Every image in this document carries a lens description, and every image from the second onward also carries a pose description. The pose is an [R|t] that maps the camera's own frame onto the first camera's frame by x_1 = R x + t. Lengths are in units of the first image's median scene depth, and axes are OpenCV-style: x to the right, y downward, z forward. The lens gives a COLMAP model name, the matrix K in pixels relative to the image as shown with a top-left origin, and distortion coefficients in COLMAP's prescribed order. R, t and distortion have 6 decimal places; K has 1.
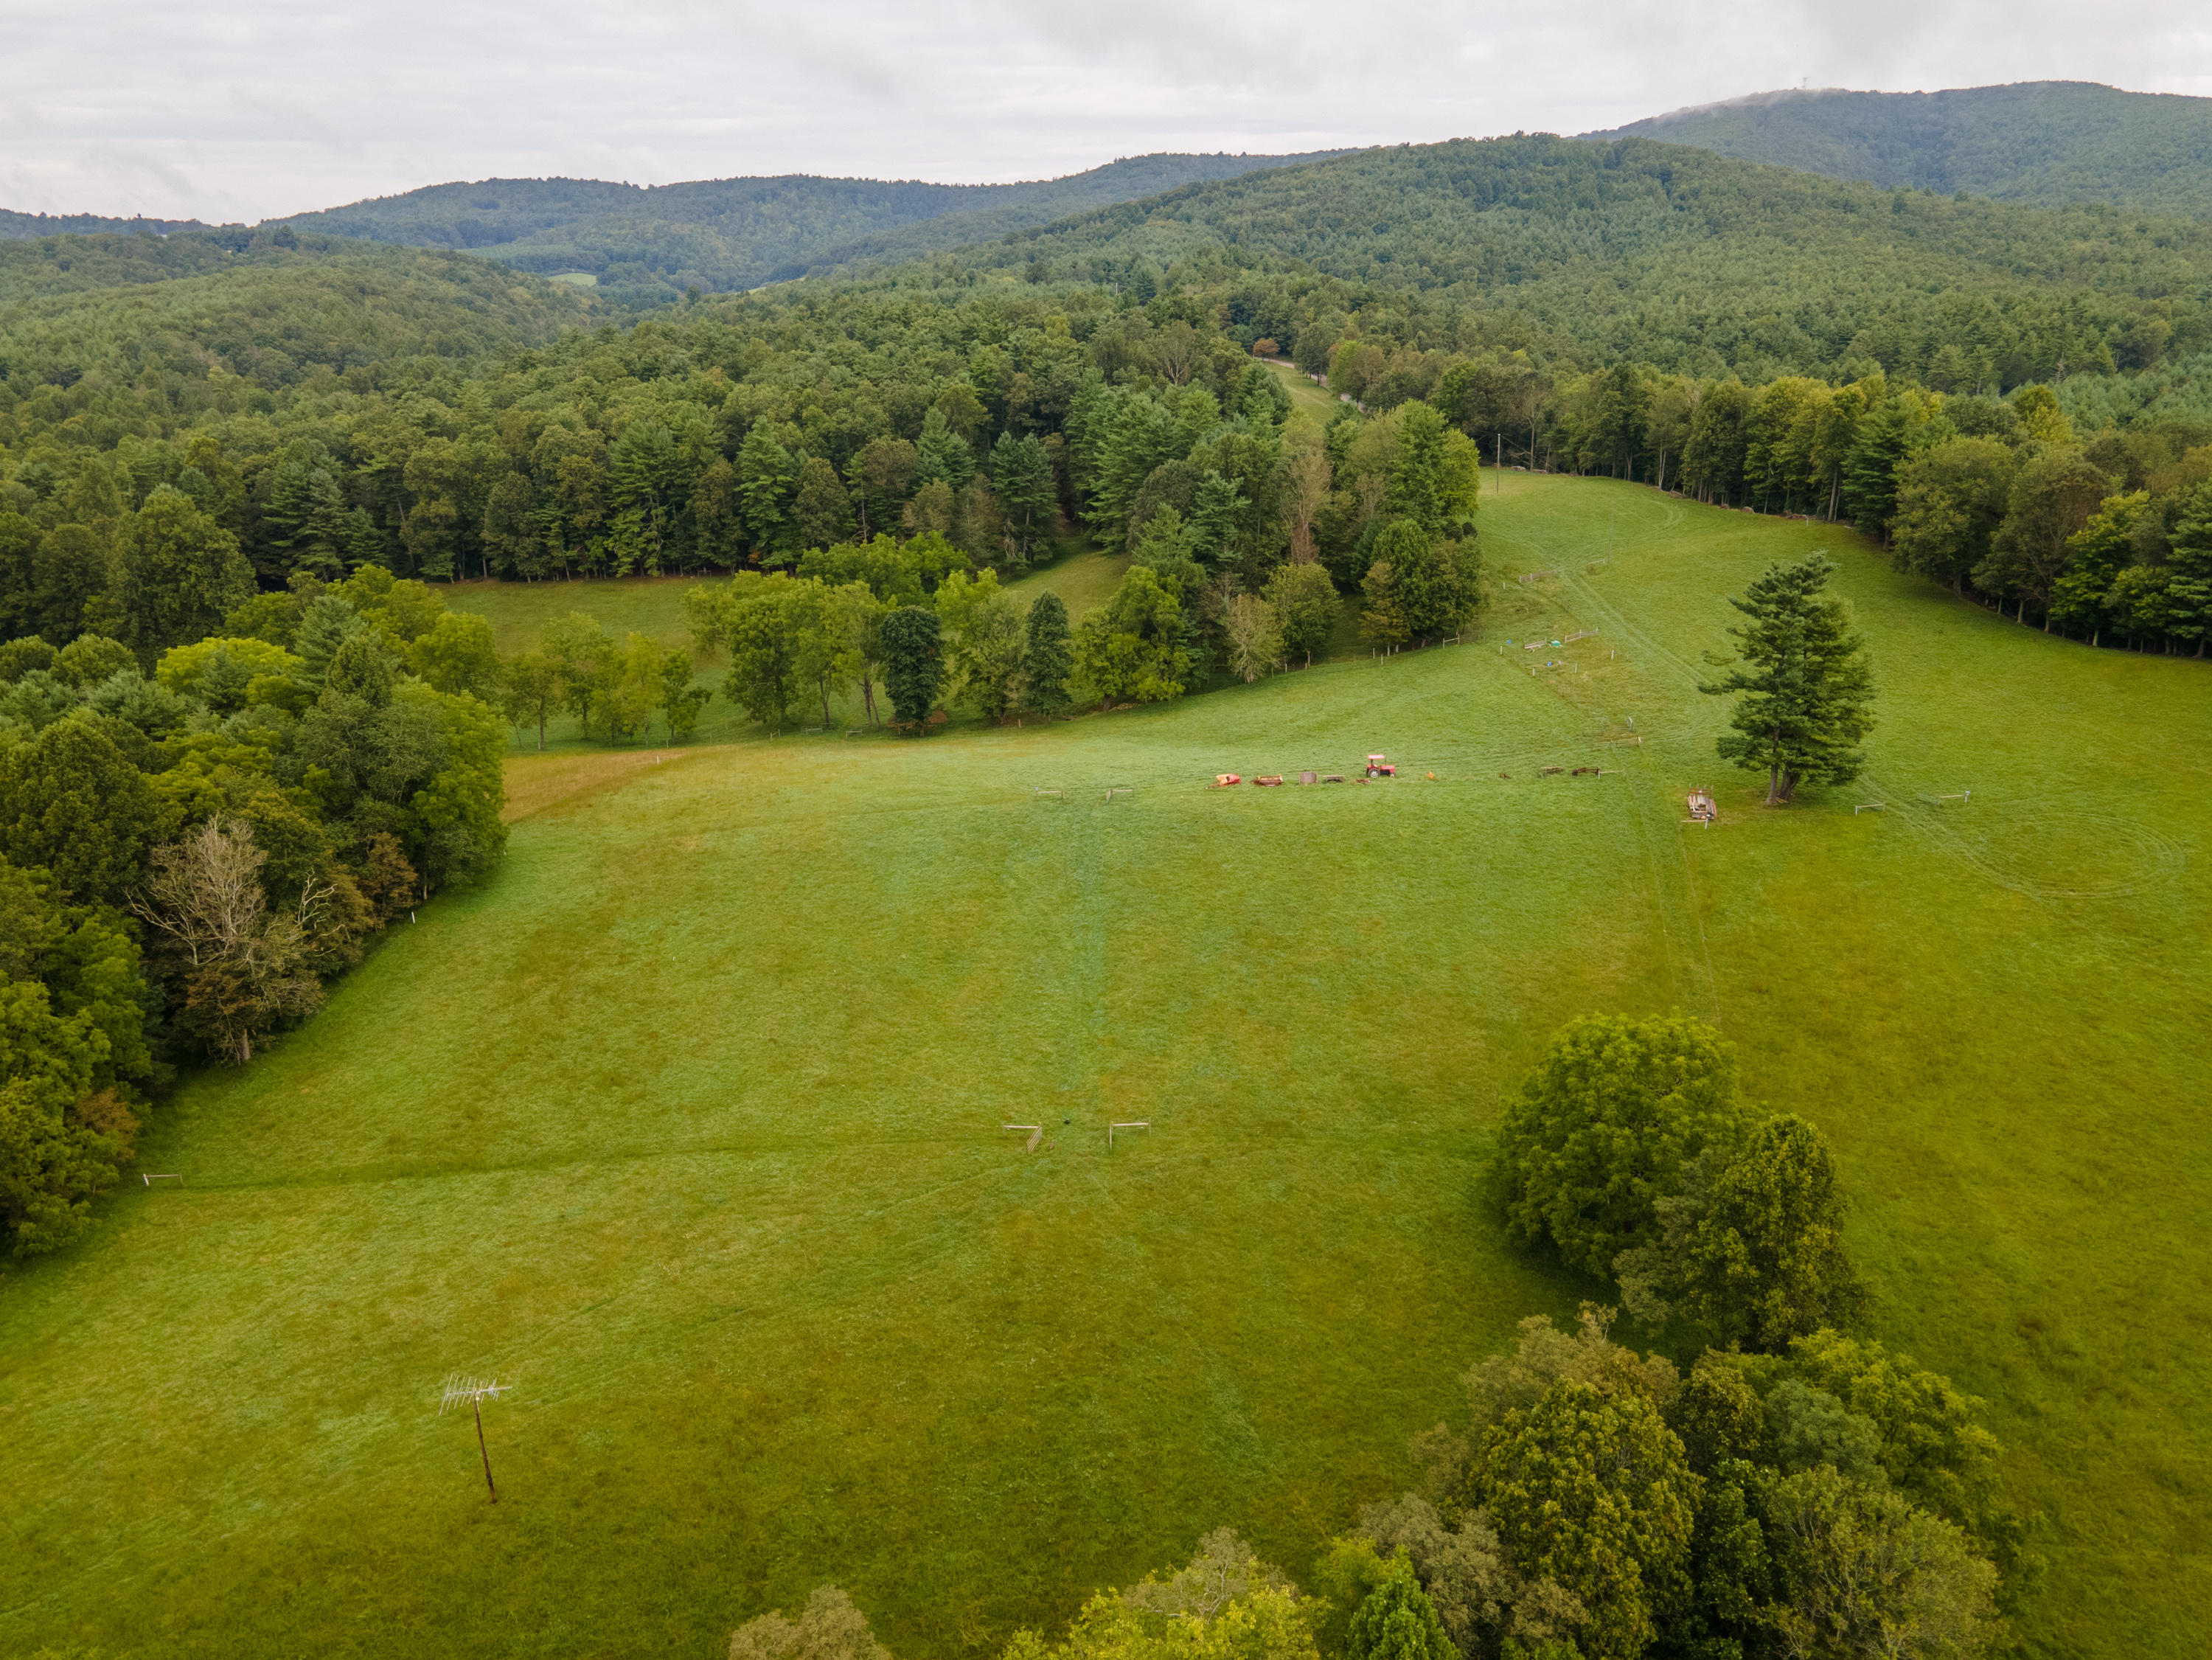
lens RADIAL K [[1655.1, 0, 1107.7], [0, 1655.1, 826.9], [0, 0, 1]] dist [0.016579, 0.042797]
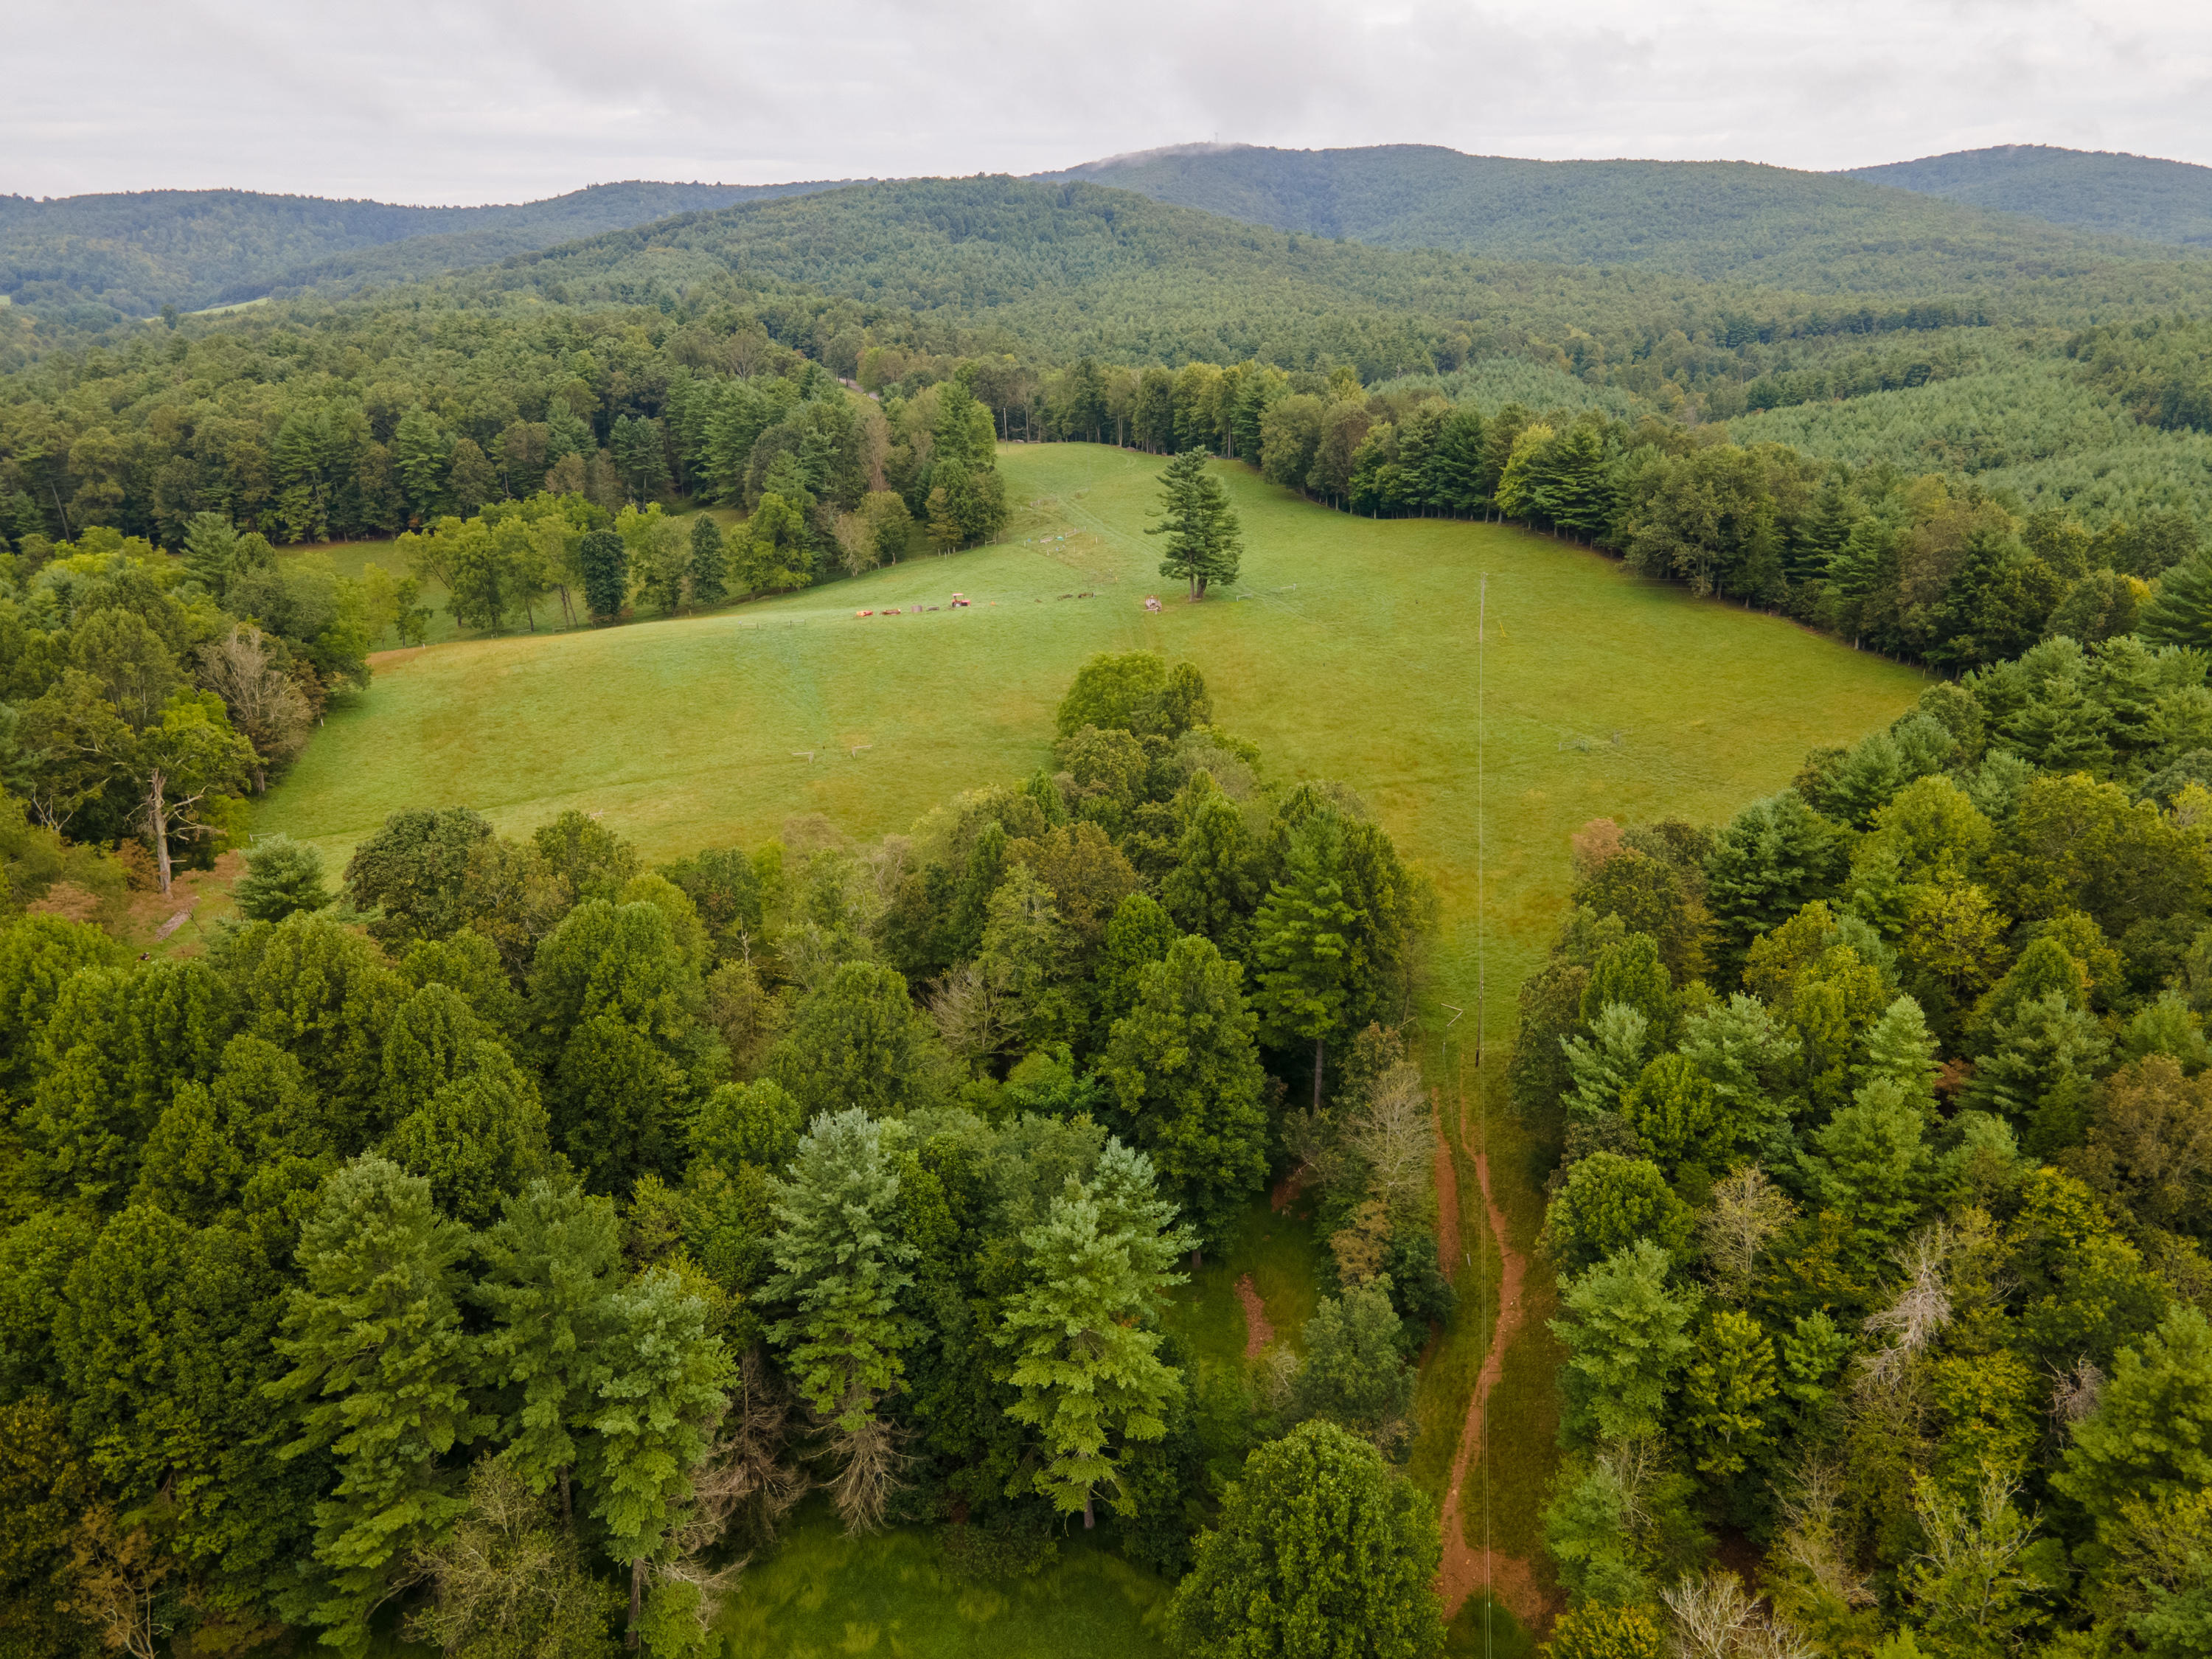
lens RADIAL K [[1655.0, 0, 1104.0], [0, 1655.0, 836.0], [0, 0, 1]] dist [0.016579, 0.042797]
pose [[0.956059, -0.090229, 0.278944, -0.091093], [0.093100, 0.995652, 0.002970, 0.108909], [-0.278000, 0.023130, 0.960303, -0.301436]]
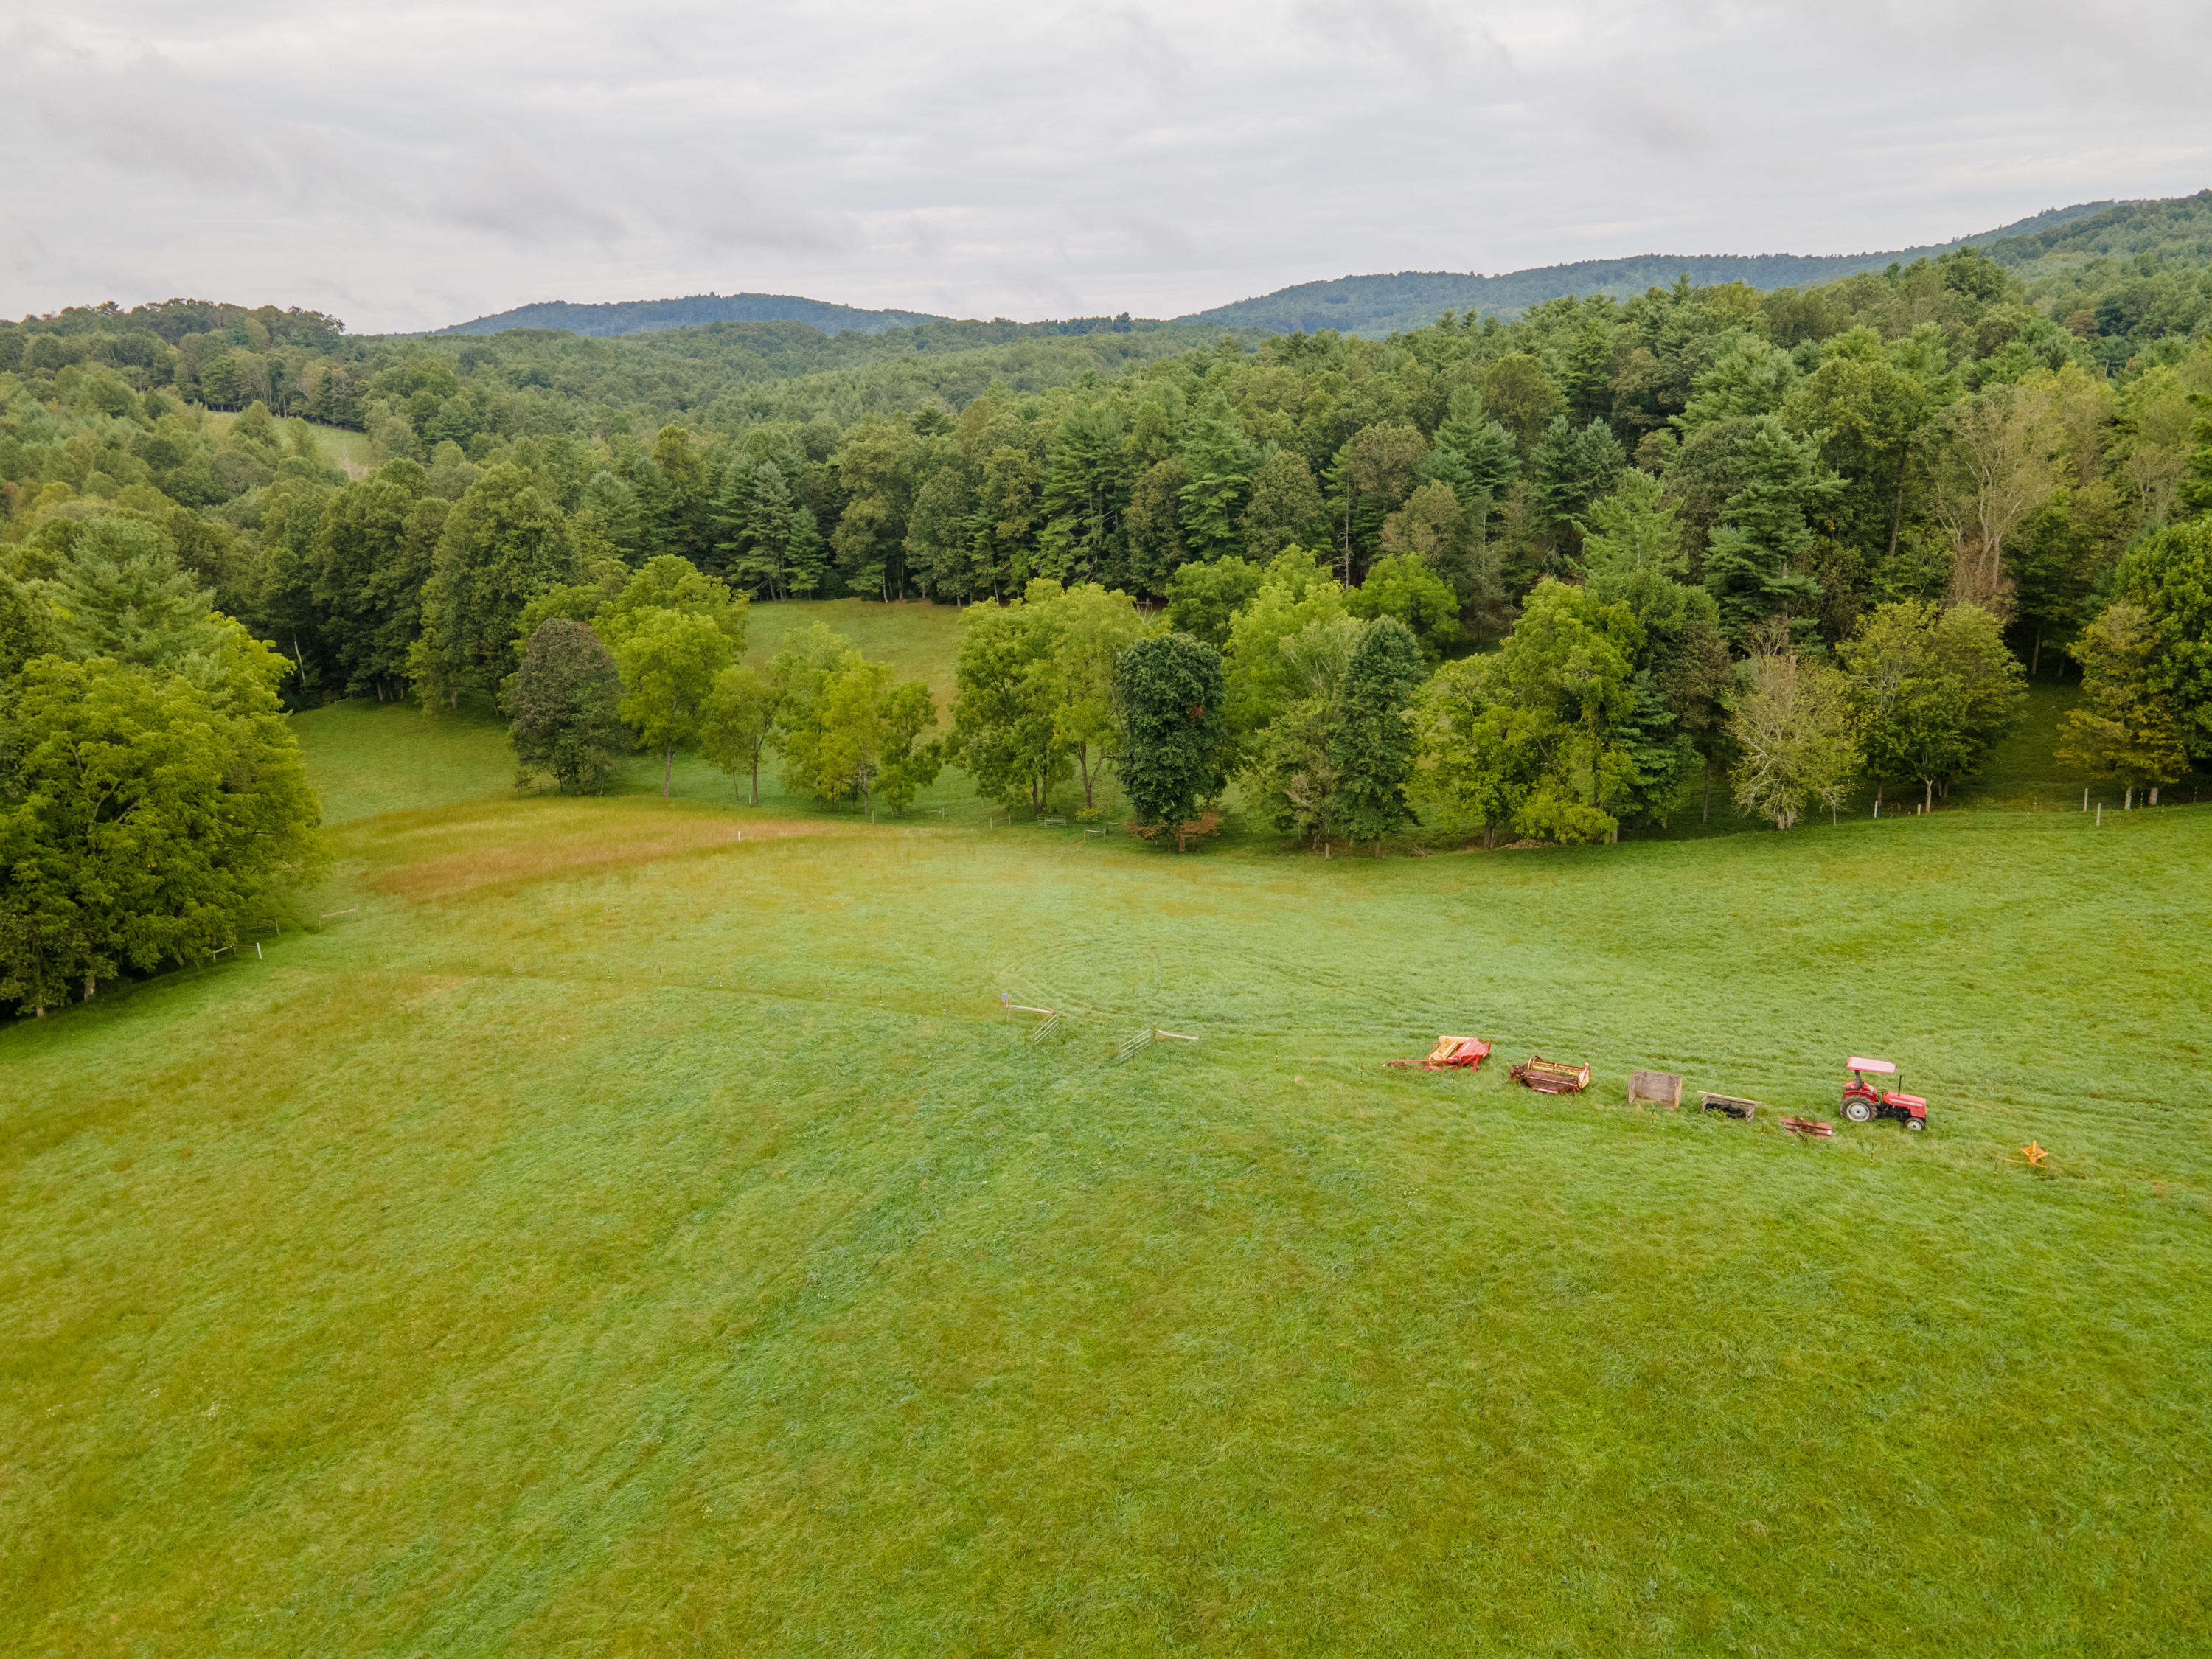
lens RADIAL K [[1655.0, 0, 1085.1], [0, 1655.0, 826.0], [0, 0, 1]] dist [0.016579, 0.042797]
pose [[0.876800, 0.119585, -0.465749, 0.098599], [-0.145738, 0.989113, -0.020398, -0.034665], [0.458239, 0.085762, 0.884682, 0.334846]]
